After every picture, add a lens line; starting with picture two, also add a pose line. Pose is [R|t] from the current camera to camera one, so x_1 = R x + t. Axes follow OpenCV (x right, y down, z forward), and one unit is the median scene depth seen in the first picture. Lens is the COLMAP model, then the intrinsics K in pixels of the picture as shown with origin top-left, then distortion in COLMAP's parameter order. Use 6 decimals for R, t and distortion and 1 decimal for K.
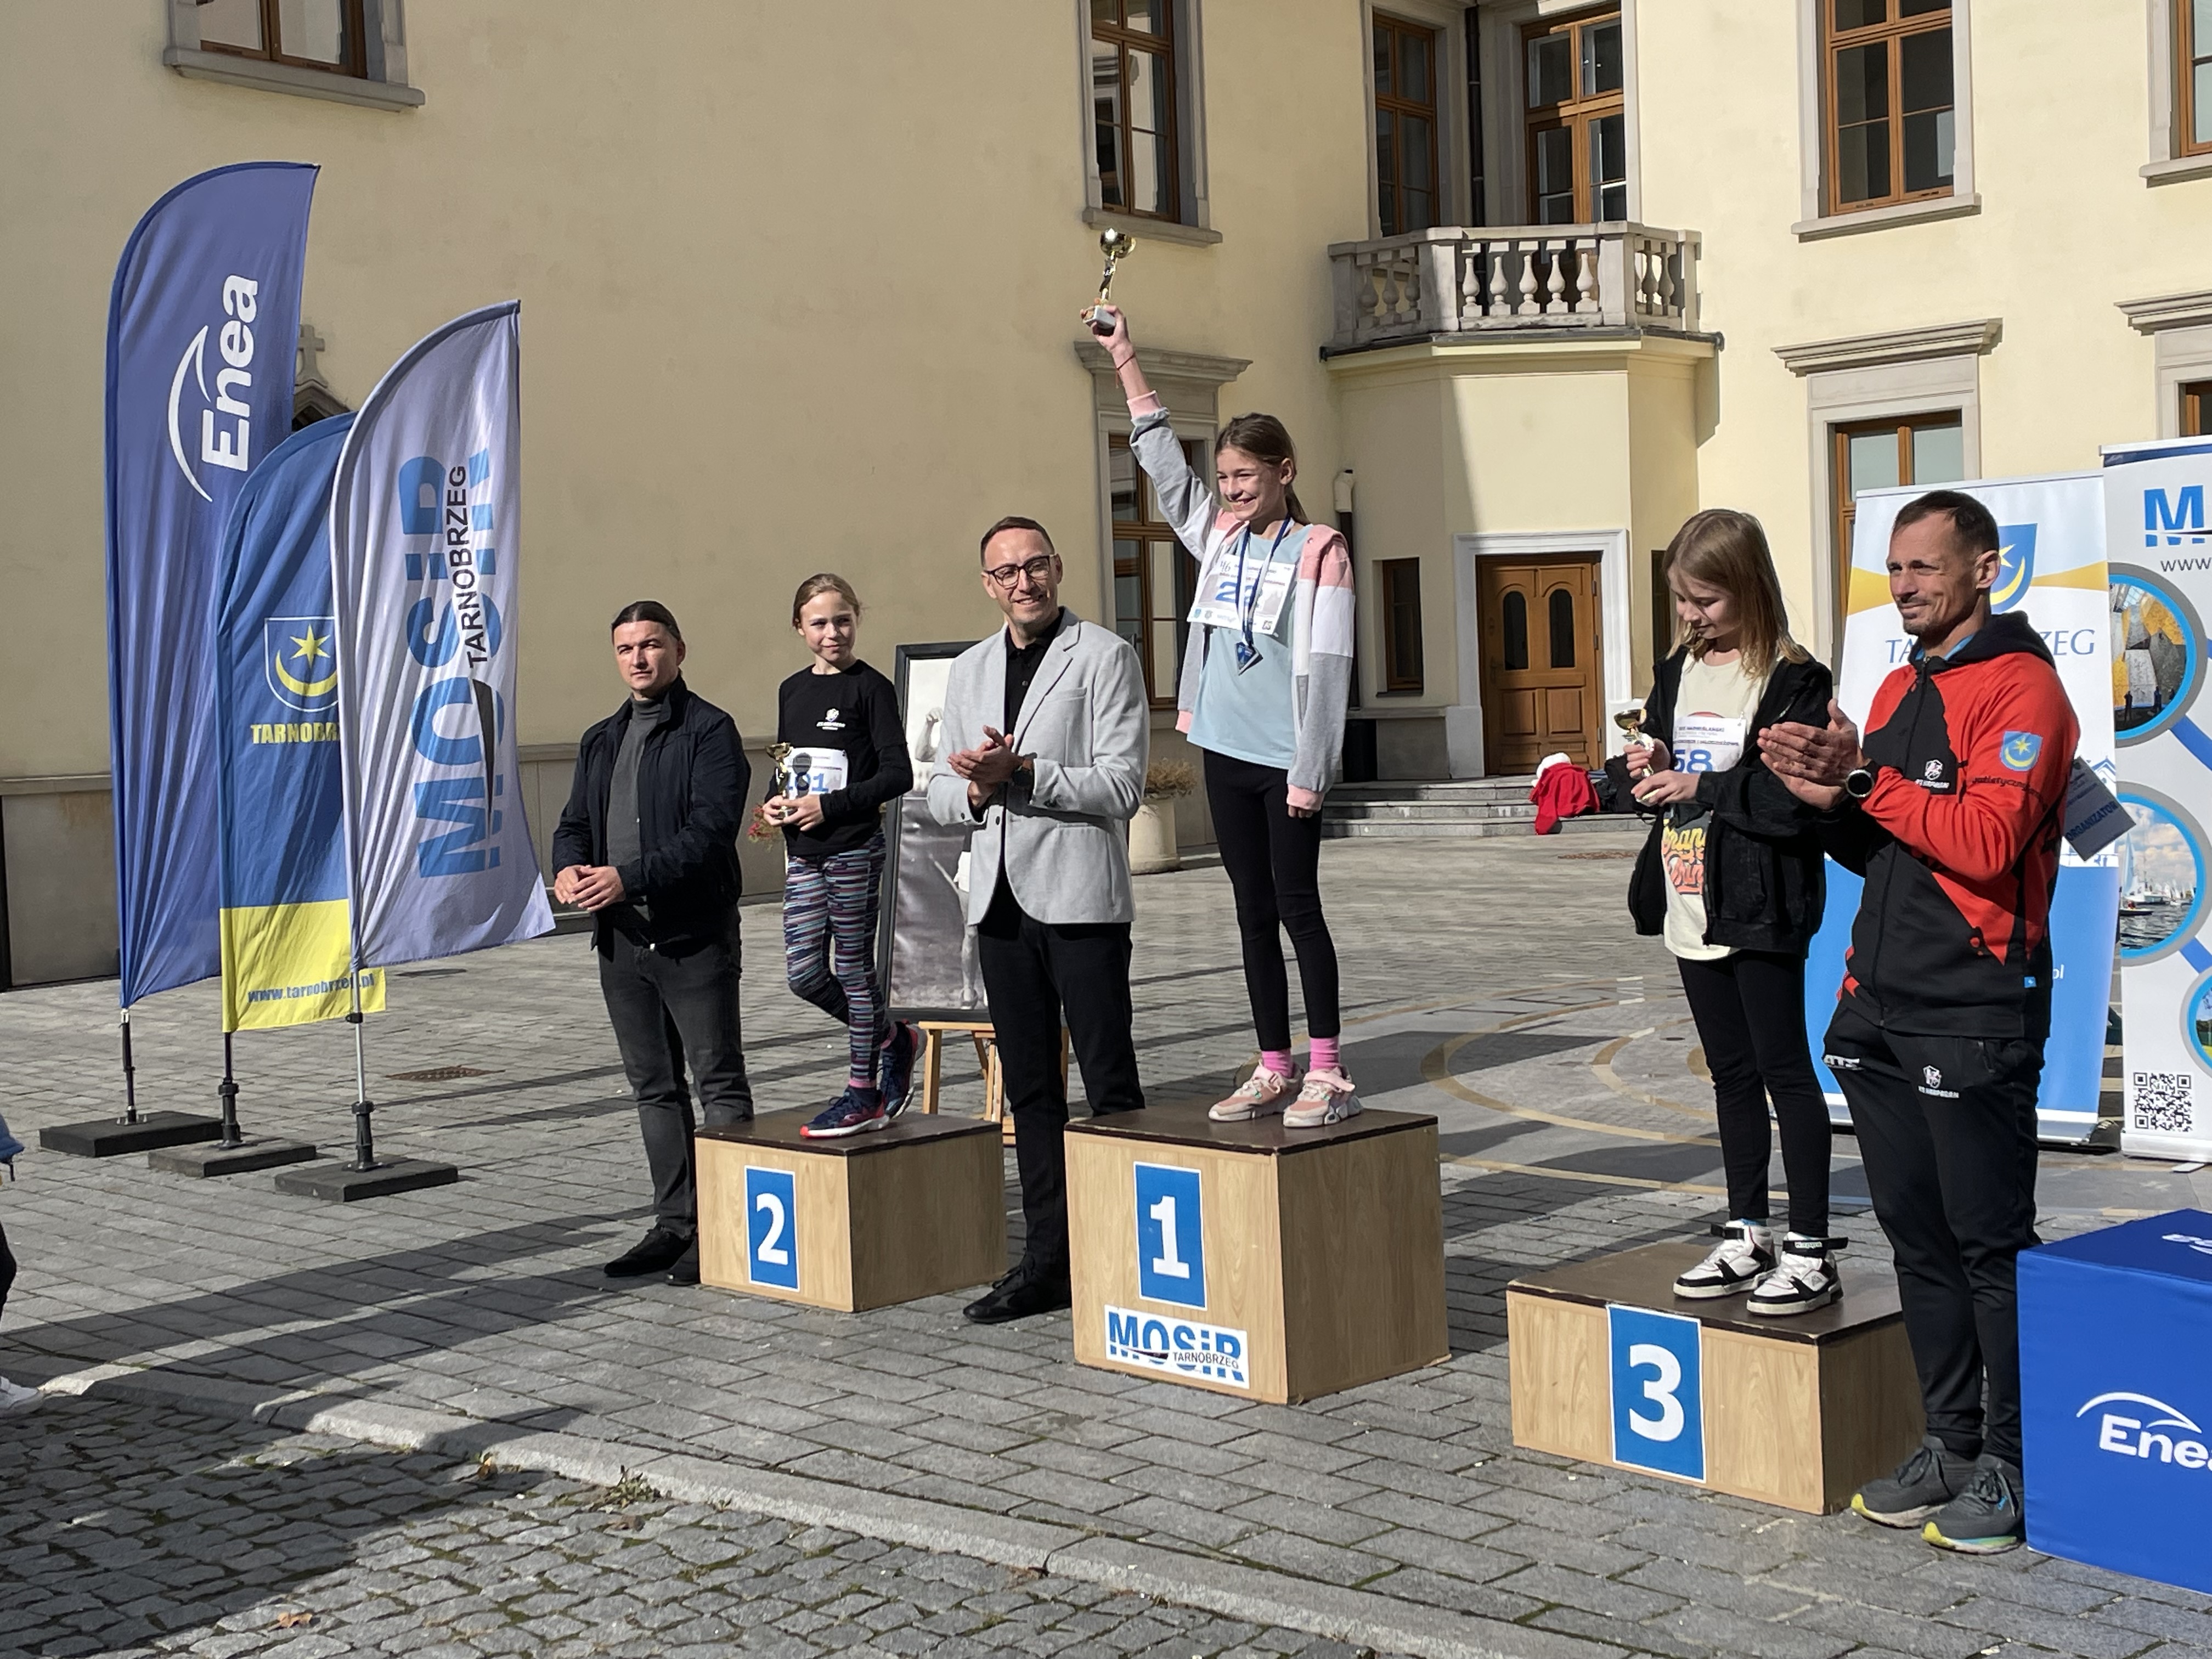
lens RADIAL K [[2866.5, 0, 1133.7], [0, 2866.5, 781.4], [0, 0, 1]] dist [0.073447, 0.000000]
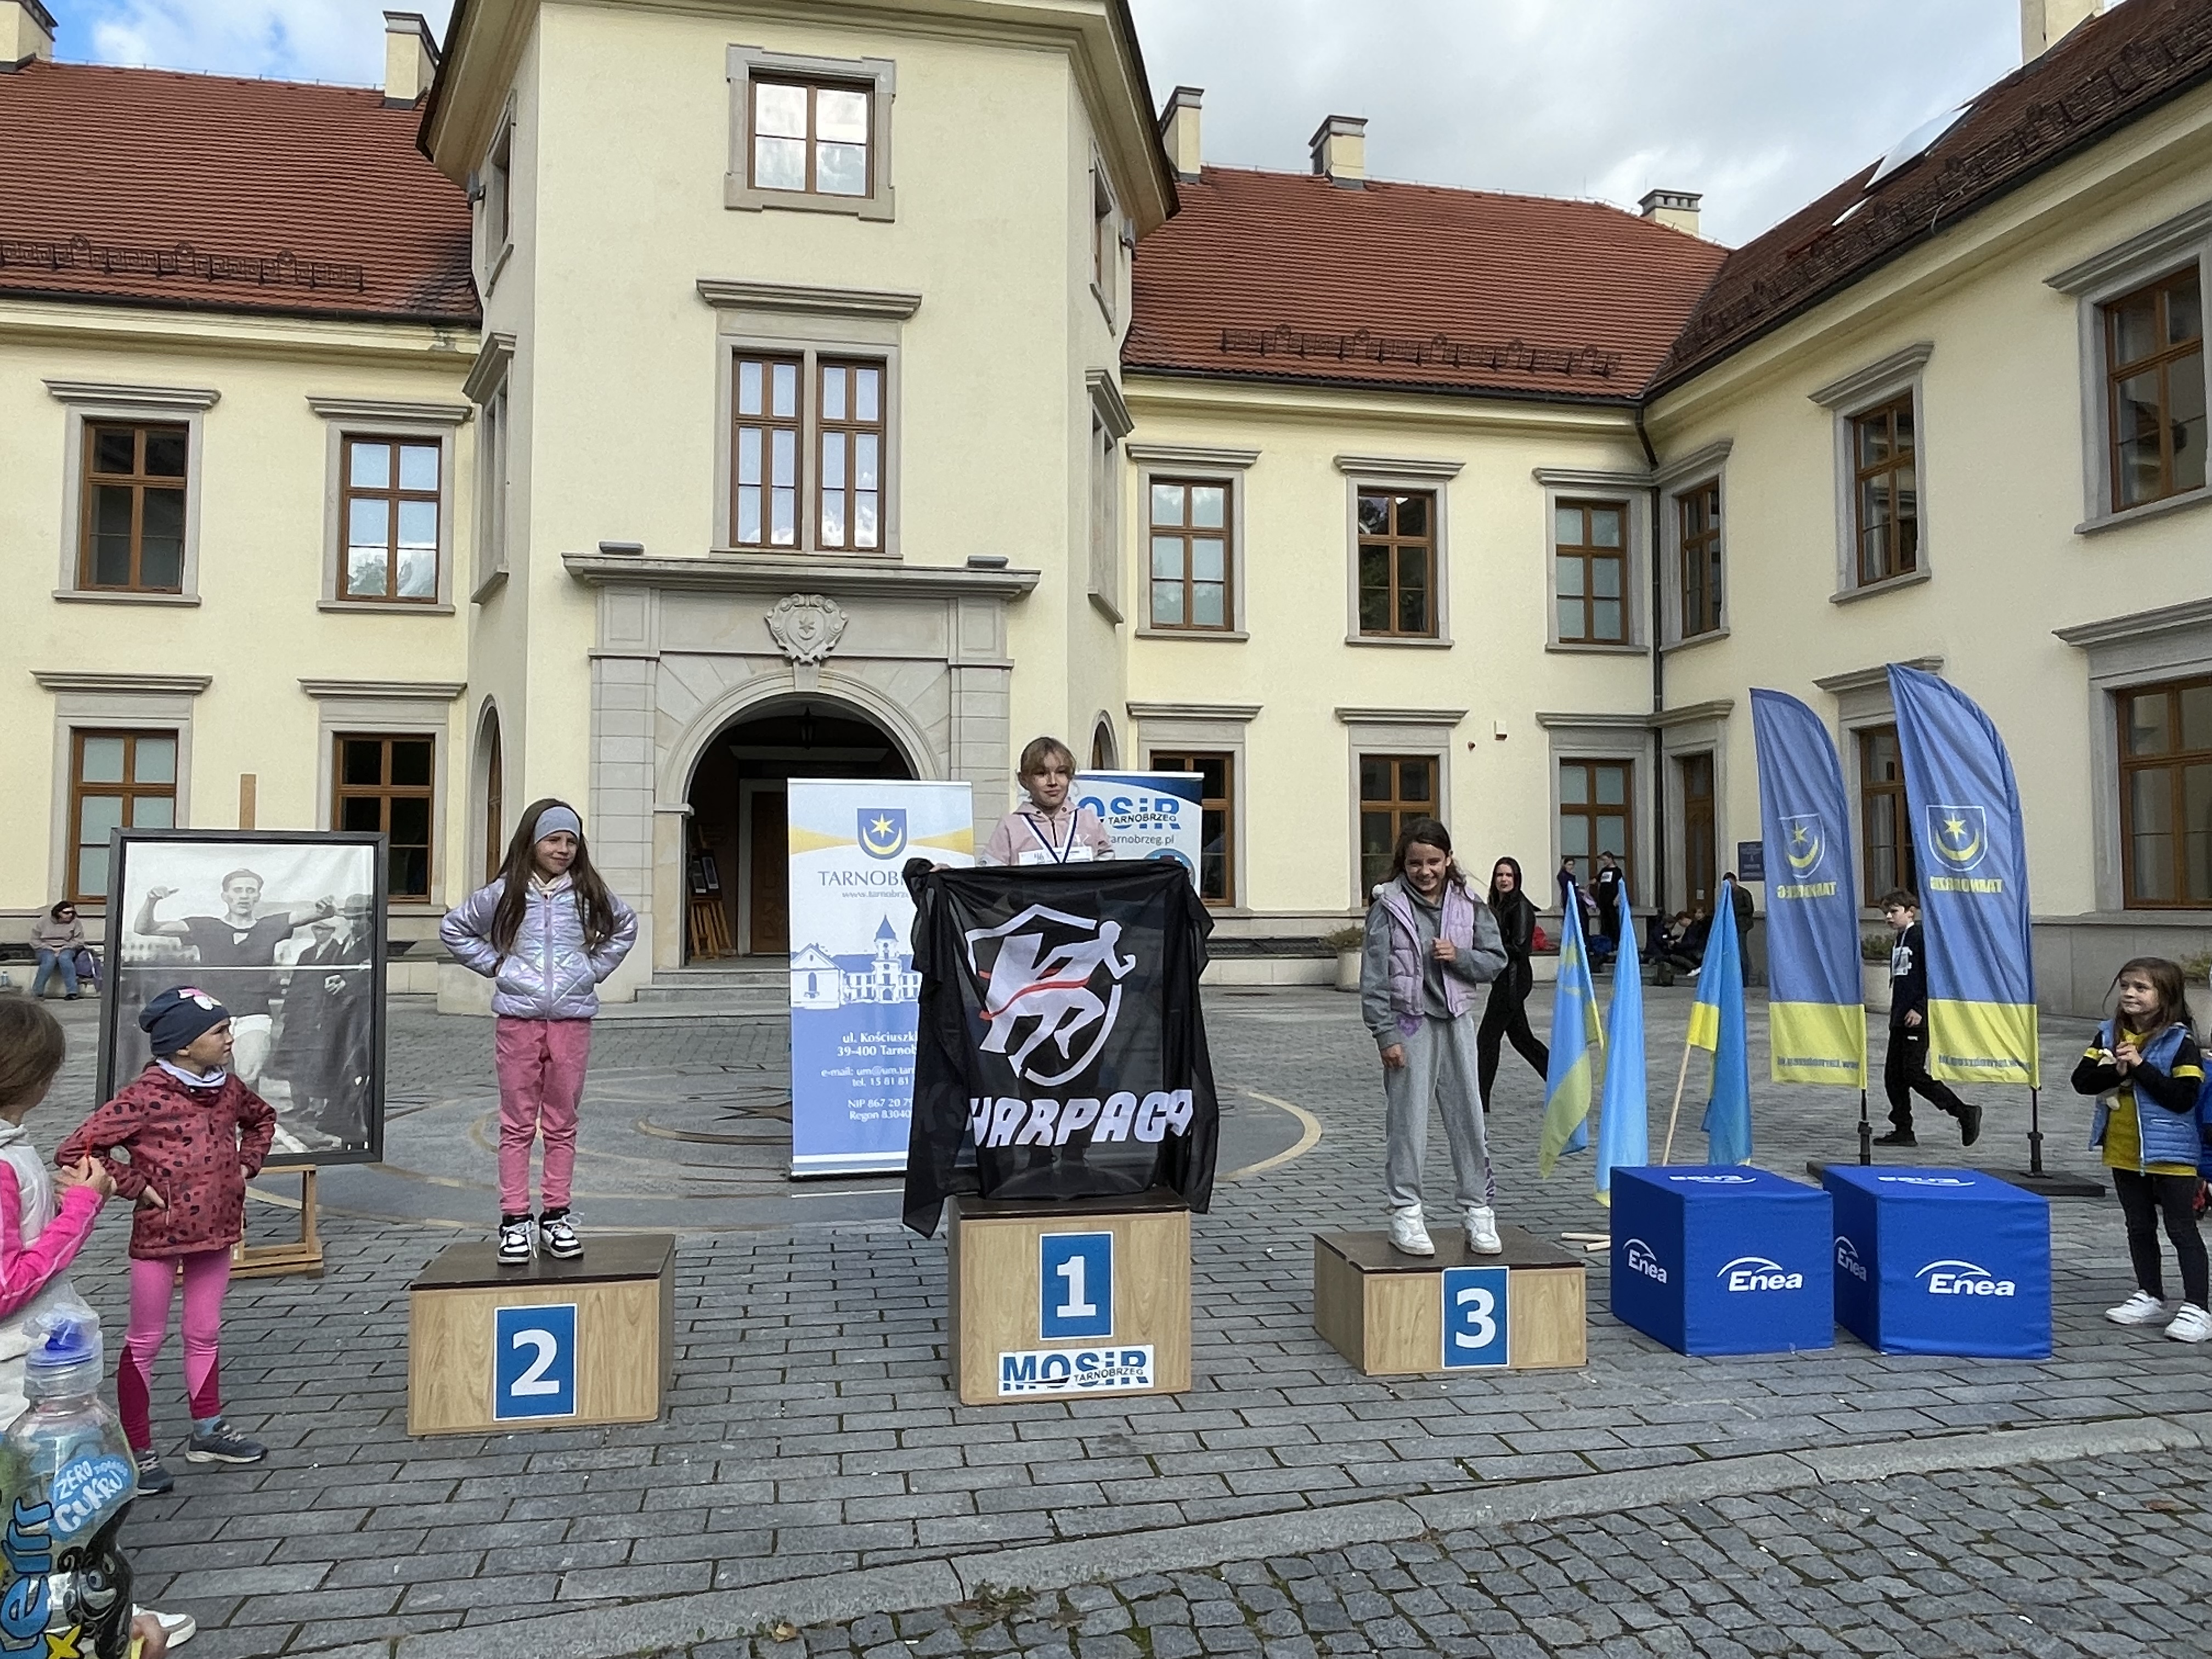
lens RADIAL K [[1565.9, 0, 1096.7], [0, 1565.9, 813.3], [0, 0, 1]] dist [-0.002519, -0.003794]
pose [[0.547564, 0.085278, 0.832407, -0.393748], [0.002266, 0.994638, -0.103388, 0.009996], [-0.836761, 0.058498, 0.544435, 0.380293]]
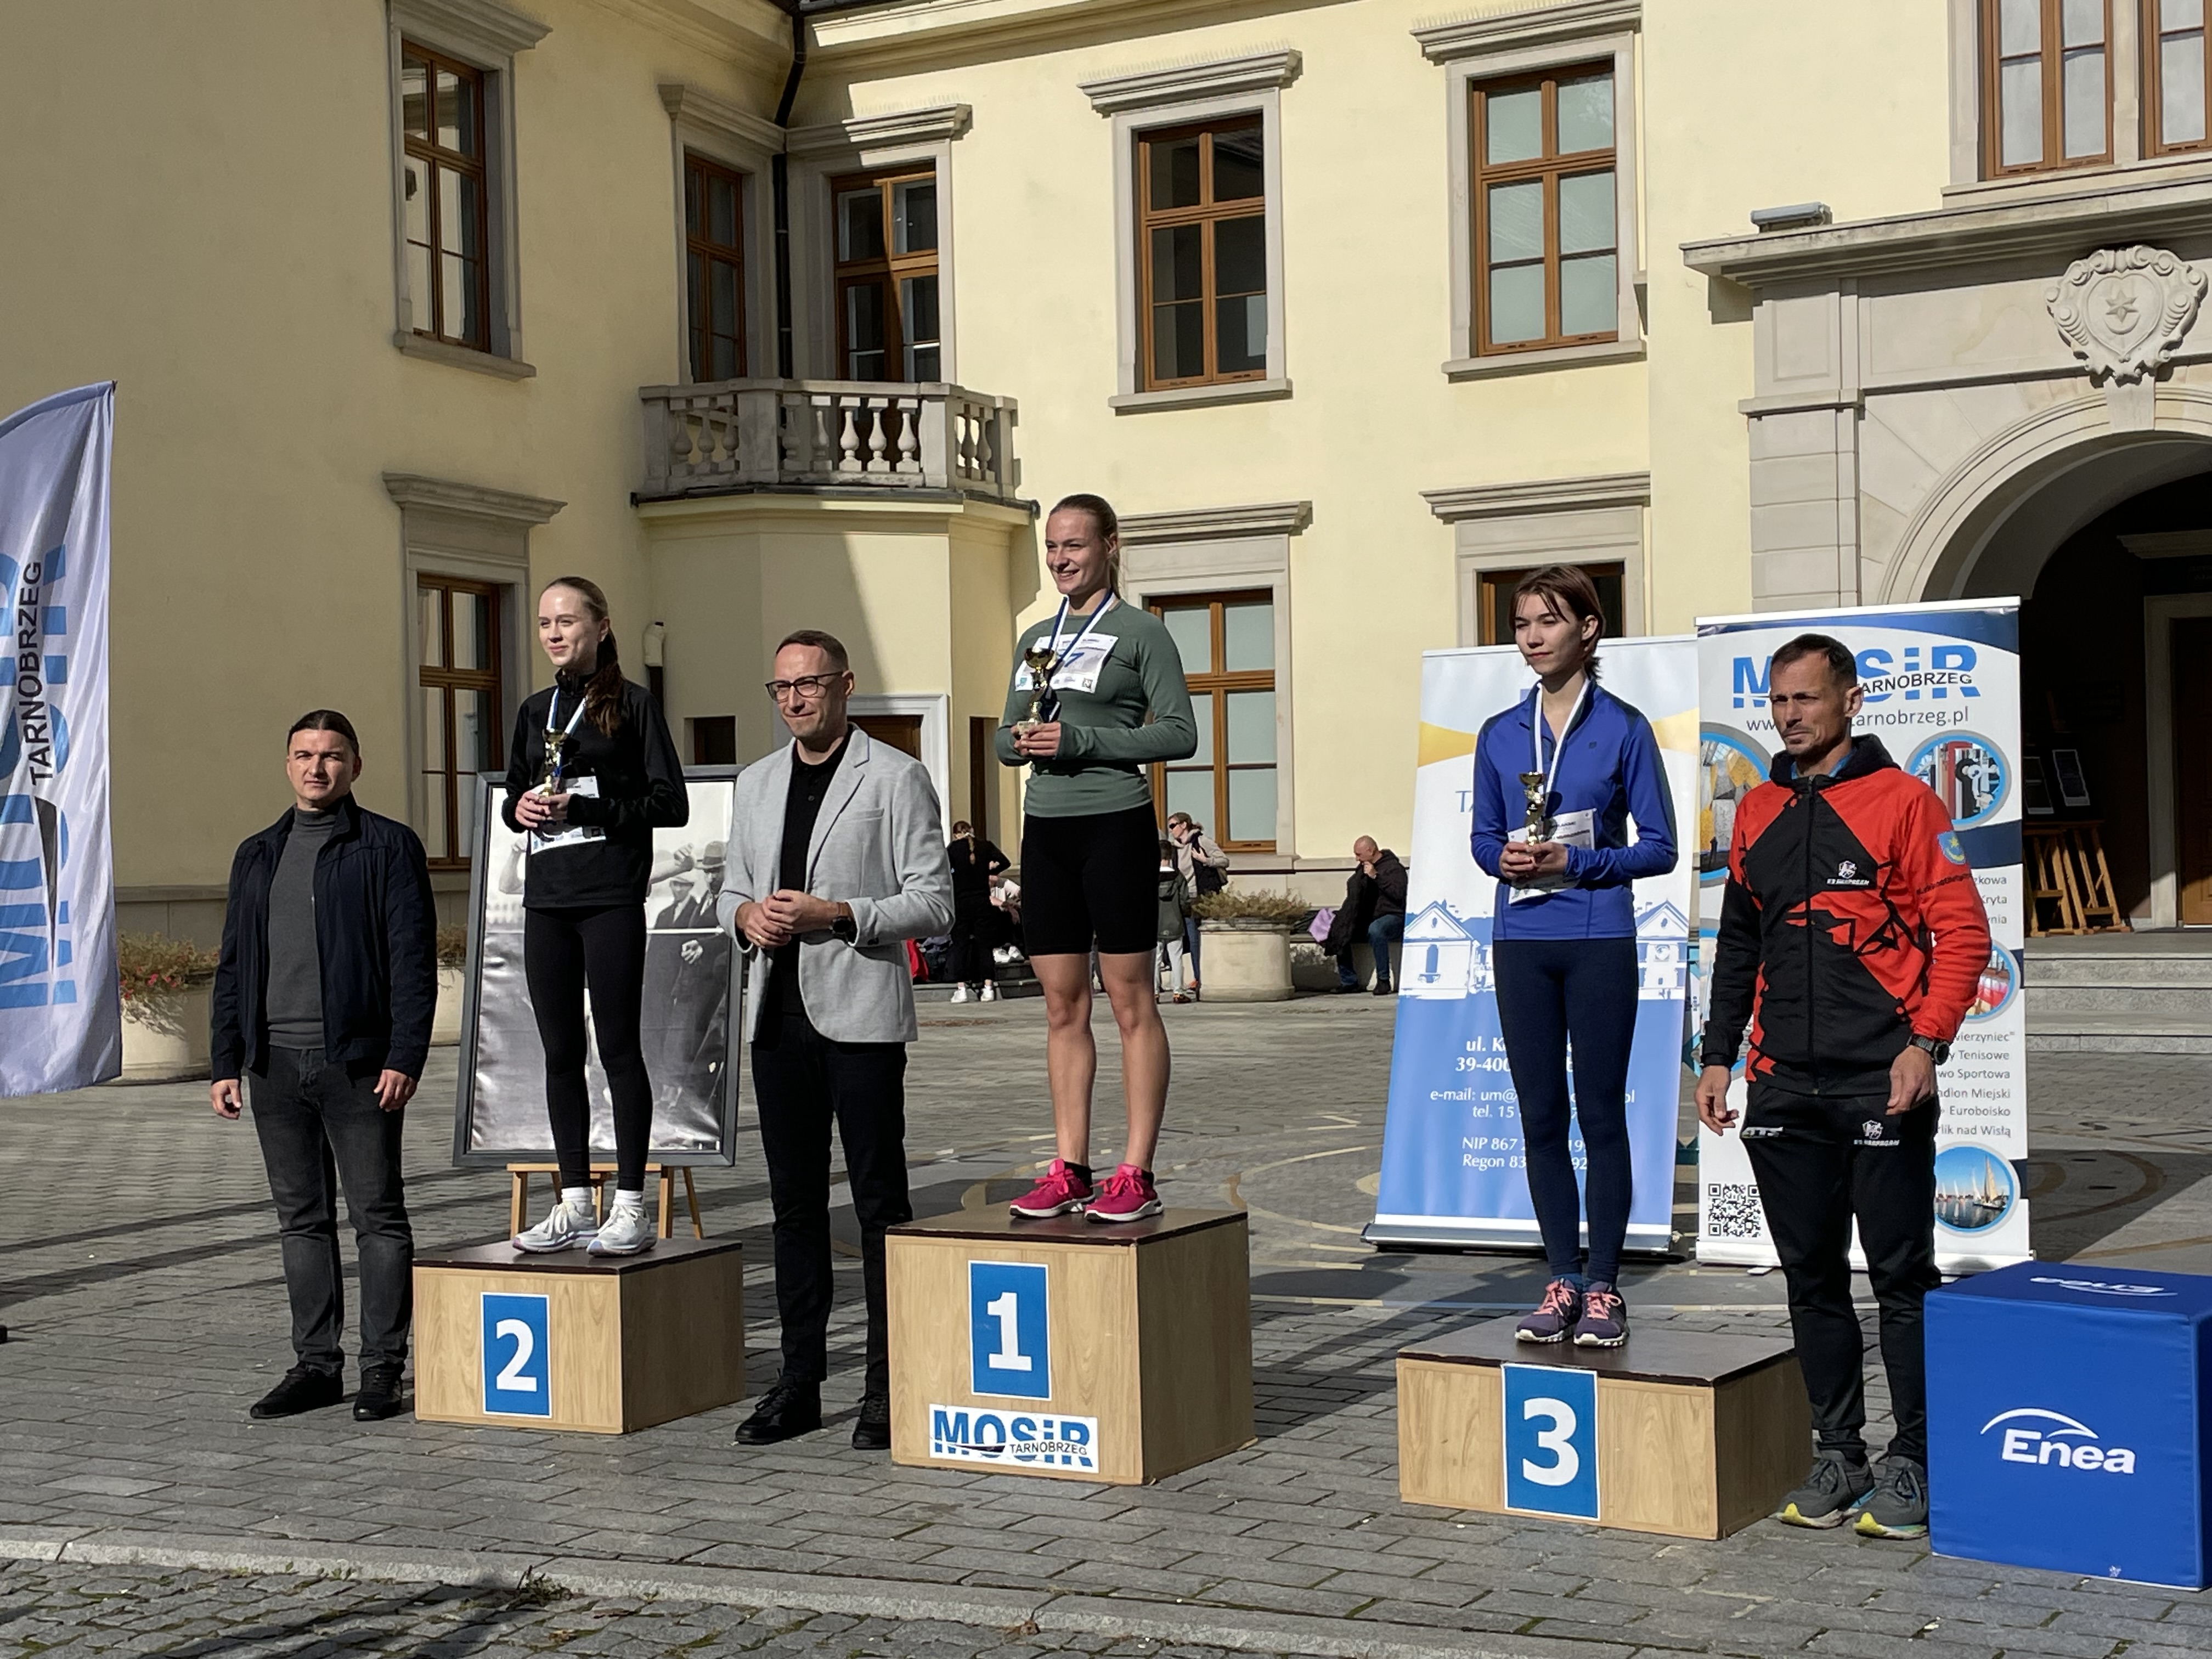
lens RADIAL K [[3063.1, 0, 1122.4], [0, 3063.1, 840.5], [0, 0, 1]] dist [0.077553, 0.000000]
pose [[0.961647, 0.018200, 0.273686, -0.165126], [-0.006662, 0.999052, -0.043027, 0.019091], [-0.274209, 0.039554, 0.960856, -0.051463]]
